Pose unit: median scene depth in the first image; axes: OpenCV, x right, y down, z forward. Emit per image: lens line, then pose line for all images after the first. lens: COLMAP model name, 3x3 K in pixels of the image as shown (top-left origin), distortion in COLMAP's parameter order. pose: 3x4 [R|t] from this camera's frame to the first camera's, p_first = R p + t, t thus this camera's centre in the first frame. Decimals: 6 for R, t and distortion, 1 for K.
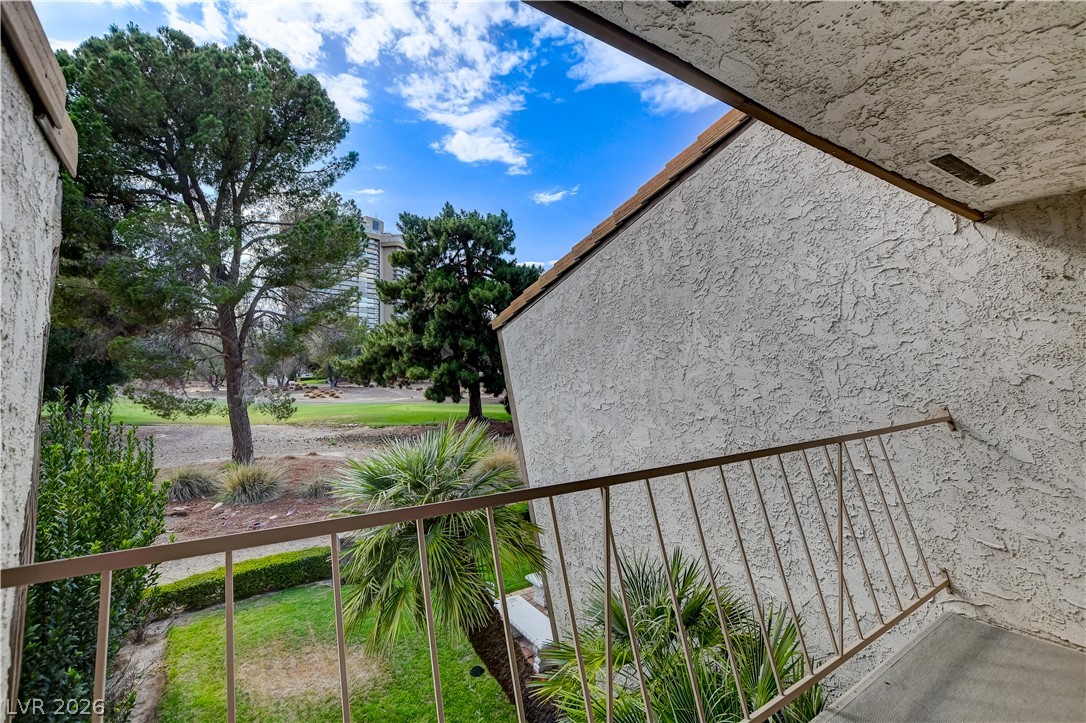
lens RADIAL K [[461.0, 0, 543.3], [0, 461.0, 366.9], [0, 0, 1]] dist [-0.020460, 0.000451]
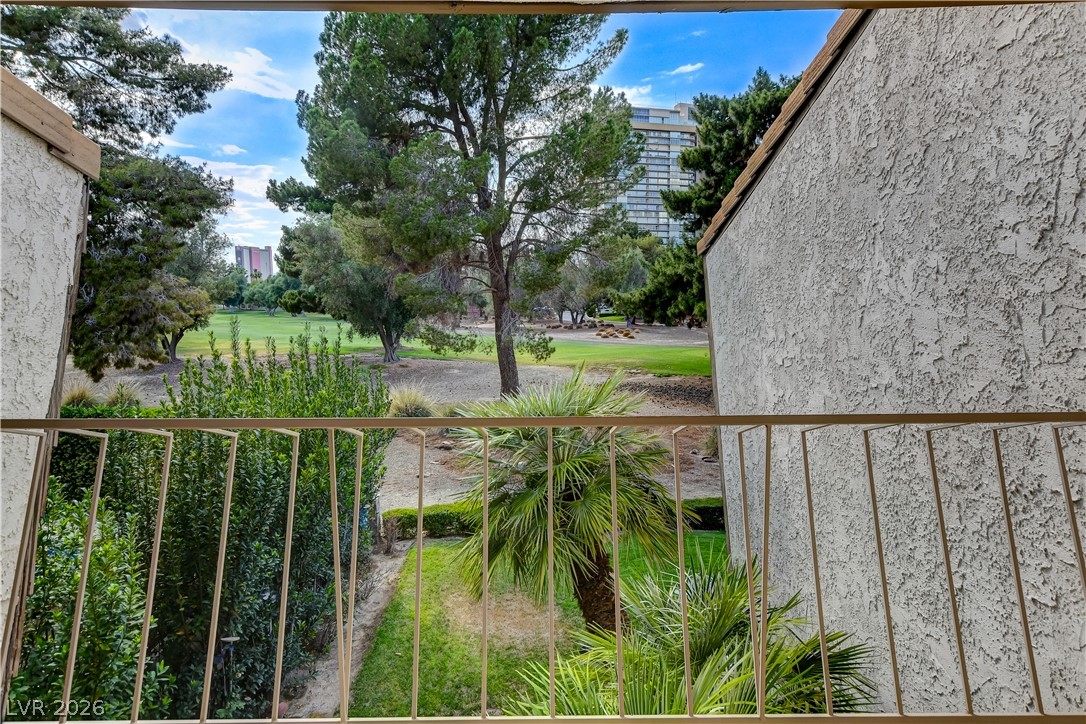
lens RADIAL K [[595.1, 0, 543.8], [0, 595.1, 365.0], [0, 0, 1]] dist [0.003192, 0.003140]
pose [[0.846353, 0.053650, -0.529914, 0.226695], [0.003507, 0.994331, 0.106270, -0.006097], [0.532611, -0.091800, 0.841367, 0.017635]]
